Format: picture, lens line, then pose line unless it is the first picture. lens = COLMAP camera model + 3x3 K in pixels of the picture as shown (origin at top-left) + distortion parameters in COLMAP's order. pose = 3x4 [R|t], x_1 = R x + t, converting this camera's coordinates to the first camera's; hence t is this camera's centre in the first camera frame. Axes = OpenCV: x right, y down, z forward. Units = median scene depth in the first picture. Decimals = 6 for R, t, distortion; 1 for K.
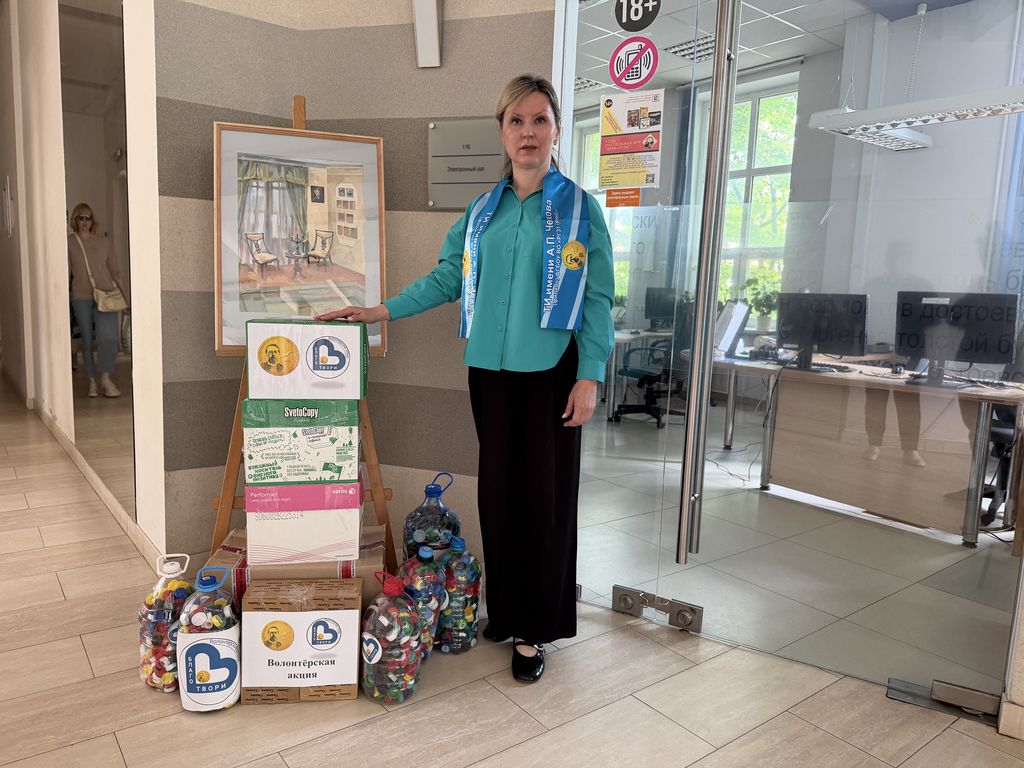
lens RADIAL K [[730.3, 0, 513.4], [0, 730.3, 385.1], [0, 0, 1]] dist [0.017984, -0.029668]
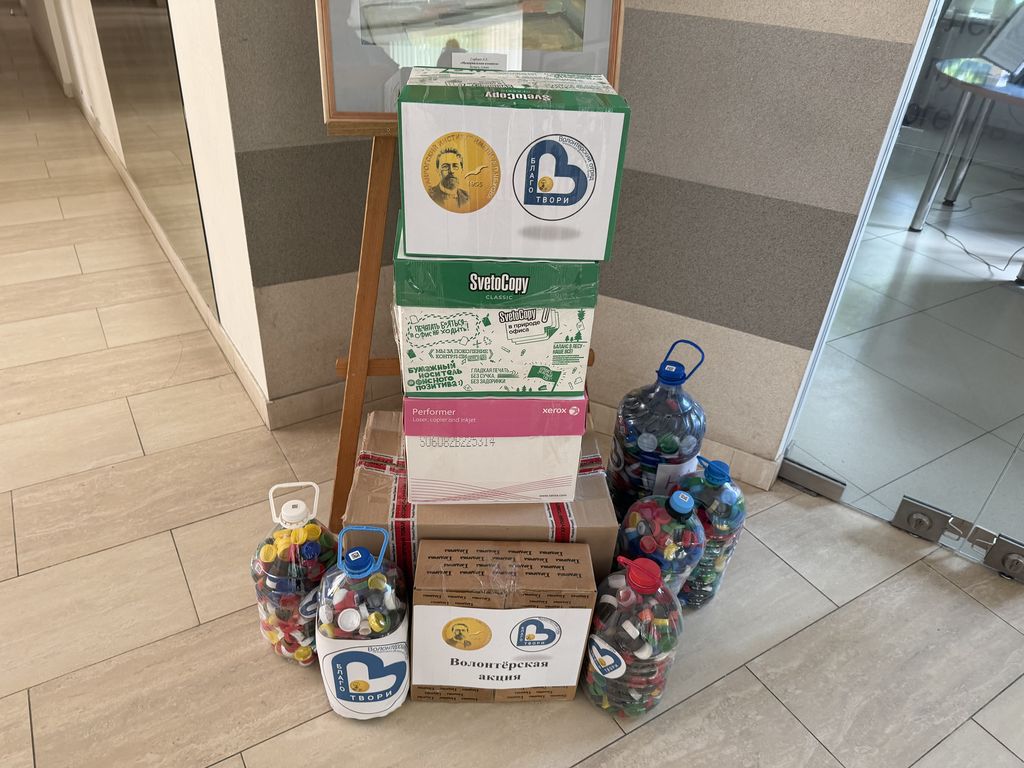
lens RADIAL K [[730.3, 0, 512.3], [0, 730.3, 383.4], [0, 0, 1]] dist [0.017984, -0.029668]
pose [[0.994698, 0.077008, -0.068163, -0.239163], [-0.041078, 0.905135, 0.423135, -0.125163], [0.094281, -0.418092, 0.903499, 0.481723]]
